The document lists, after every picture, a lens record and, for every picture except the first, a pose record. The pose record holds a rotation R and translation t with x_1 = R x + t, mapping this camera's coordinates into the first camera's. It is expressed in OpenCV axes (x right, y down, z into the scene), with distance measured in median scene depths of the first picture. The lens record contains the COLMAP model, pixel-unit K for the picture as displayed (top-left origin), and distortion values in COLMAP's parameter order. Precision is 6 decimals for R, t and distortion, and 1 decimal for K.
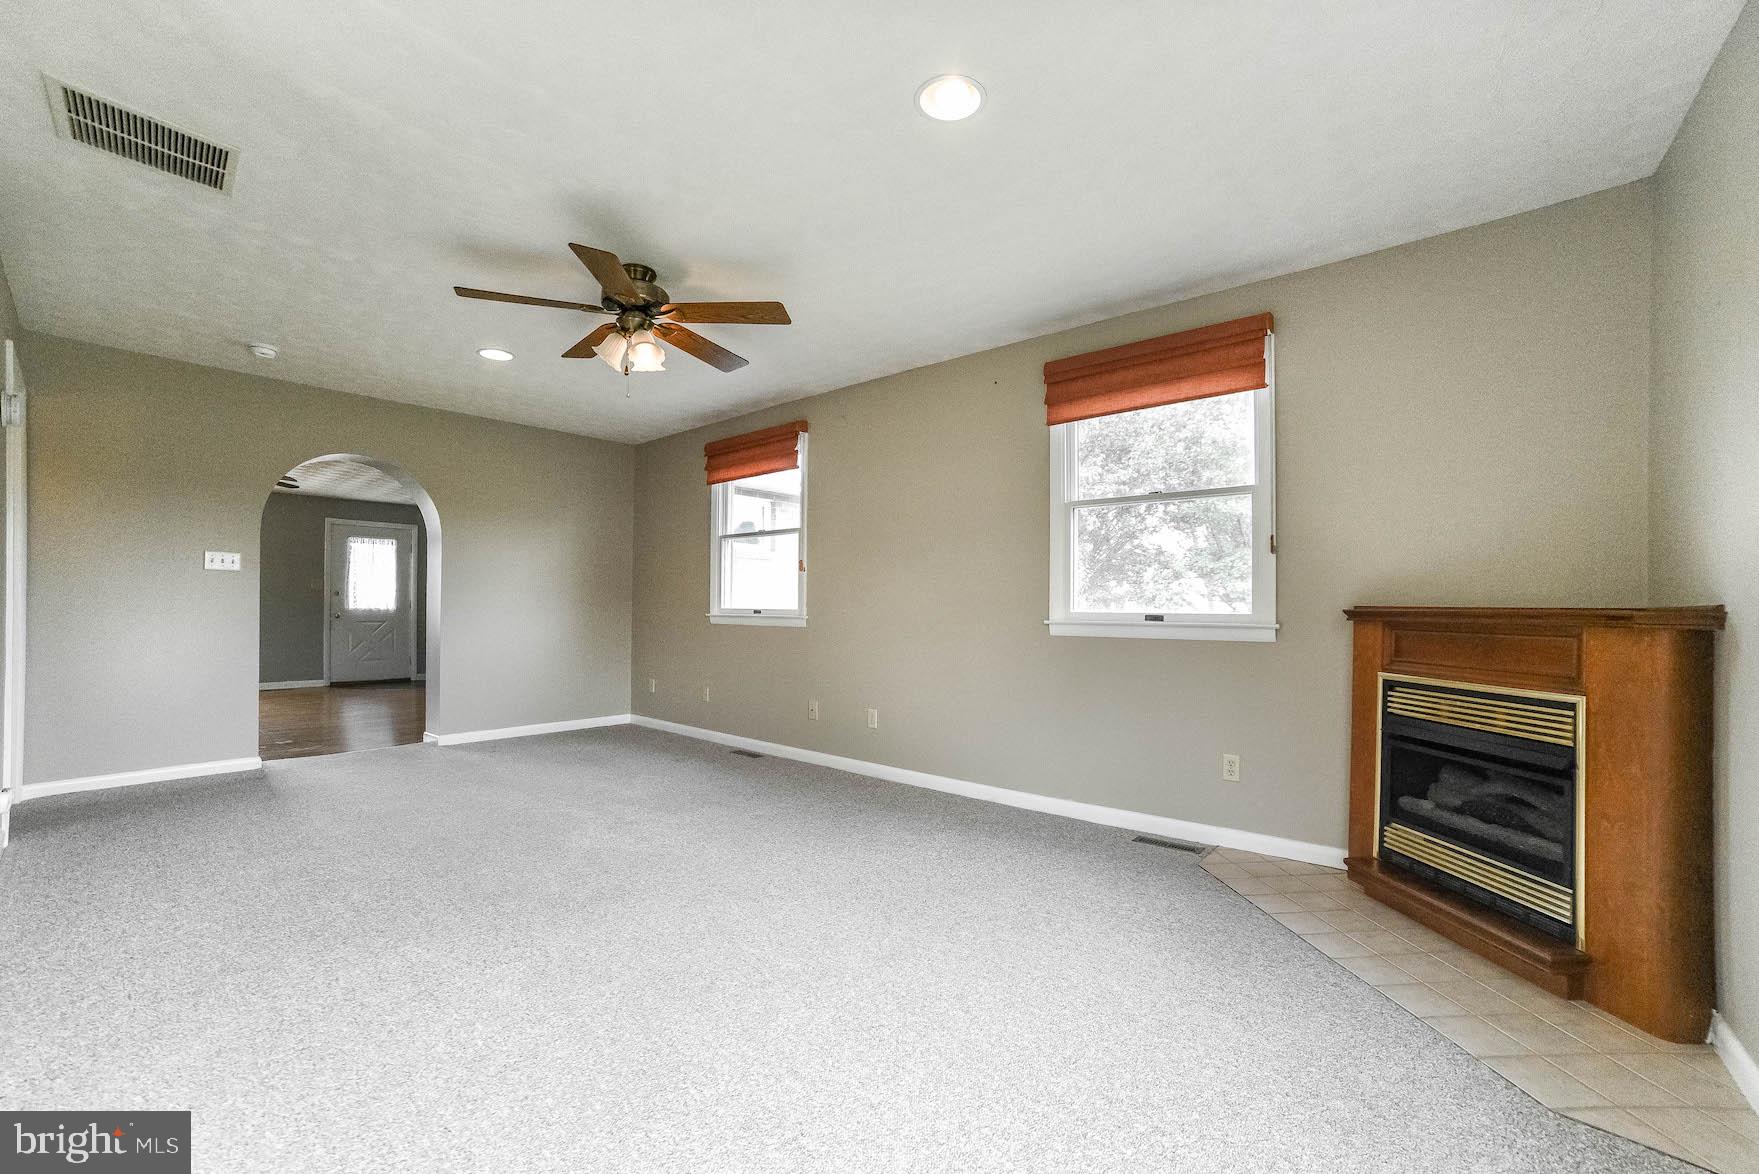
lens RADIAL K [[725.8, 0, 879.5], [0, 725.8, 587.0], [0, 0, 1]] dist [-0.001727, -0.000077]
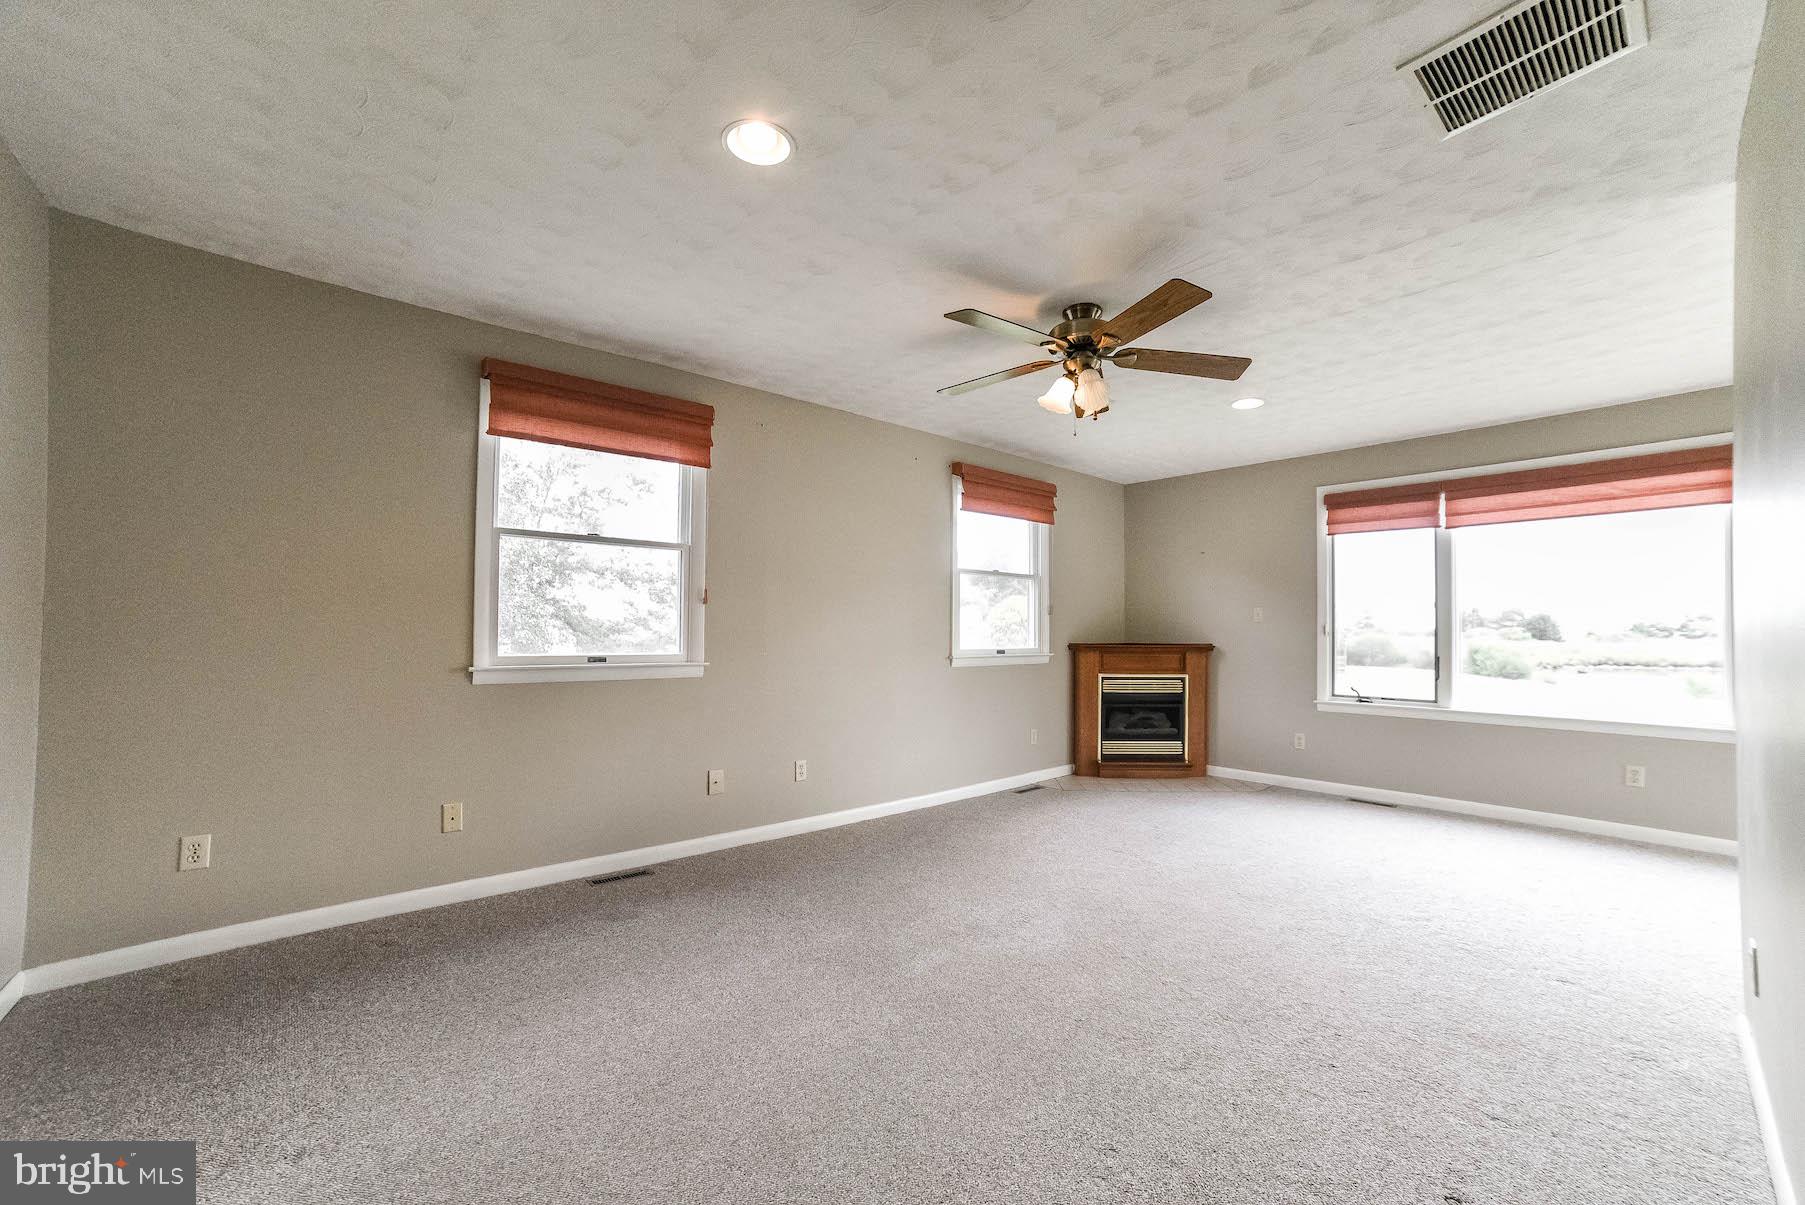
lens RADIAL K [[722.1, 0, 900.1], [0, 722.1, 624.7], [0, 0, 1]] dist [-0.081822, 0.033888]
pose [[0.139709, 0.022821, 0.989930, -1.311437], [-0.013884, 0.999681, -0.021086, 0.021413], [-0.990095, -0.010798, 0.139981, 1.118523]]
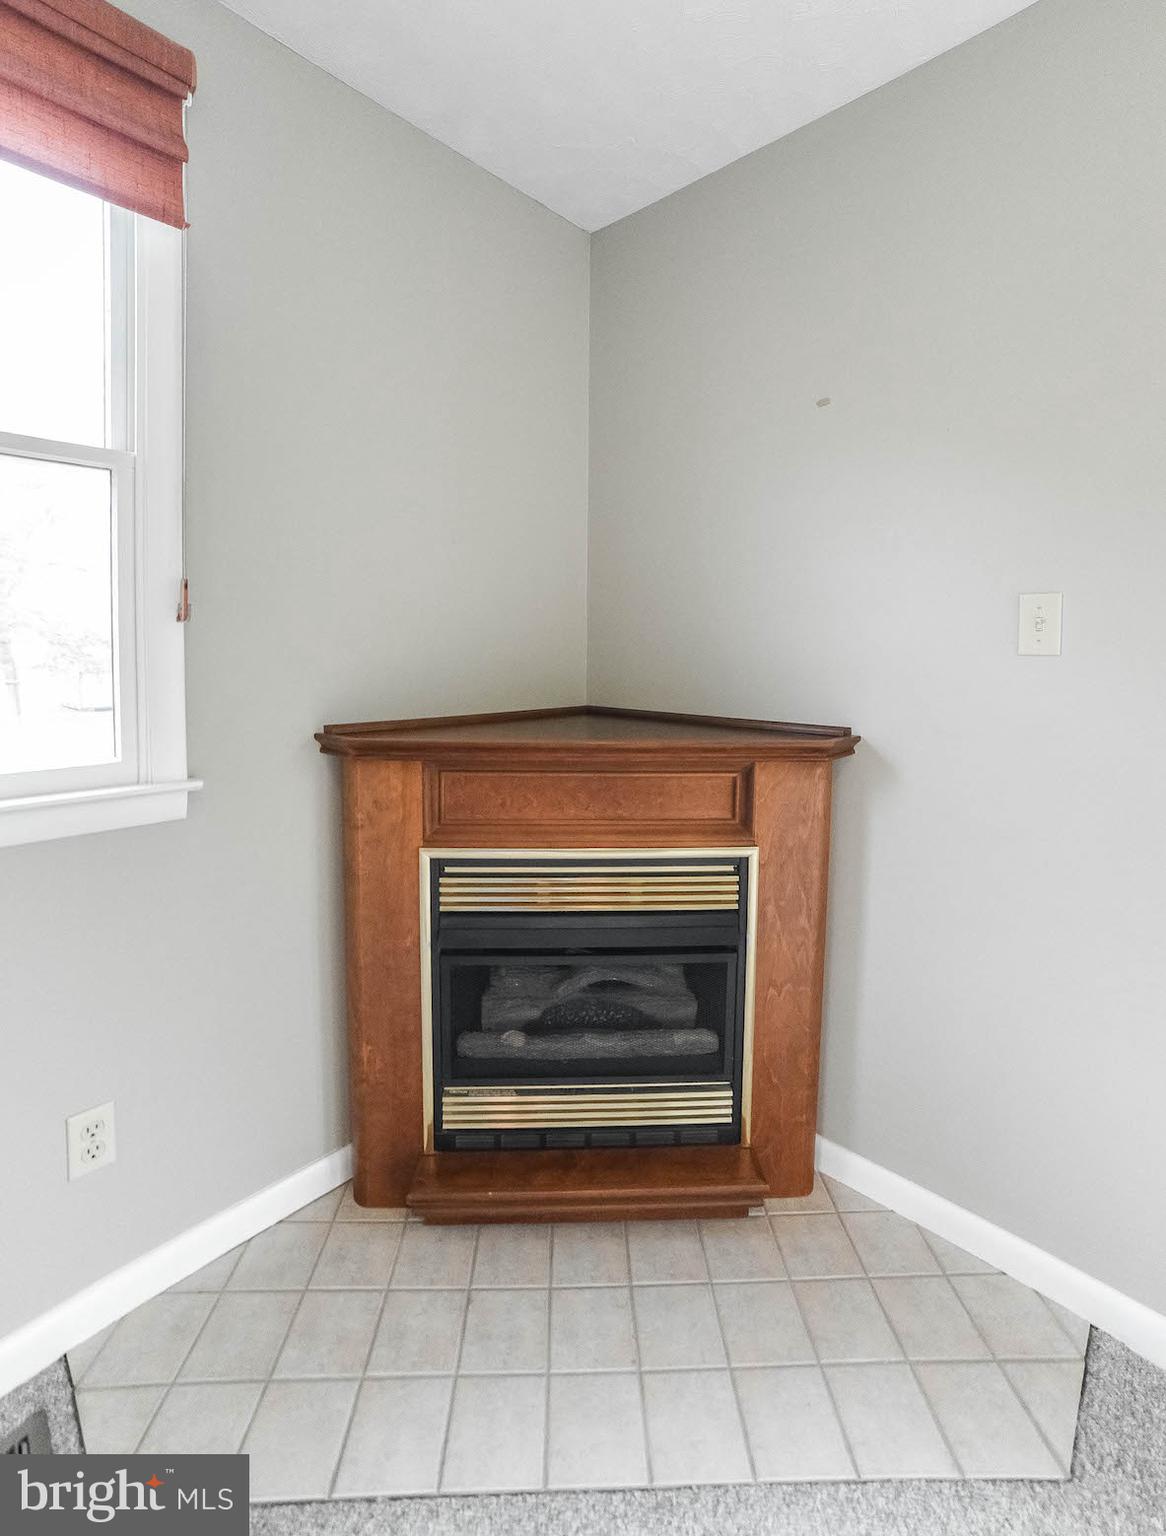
lens RADIAL K [[695.6, 0, 580.0], [0, 695.6, 690.0], [0, 0, 1]] dist [-0.085094, 0.039780]
pose [[0.059909, -0.056713, 0.996591, 0.146814], [-0.017746, 0.998166, 0.057869, -0.033048], [-0.998046, -0.021152, 0.058793, 0.735965]]
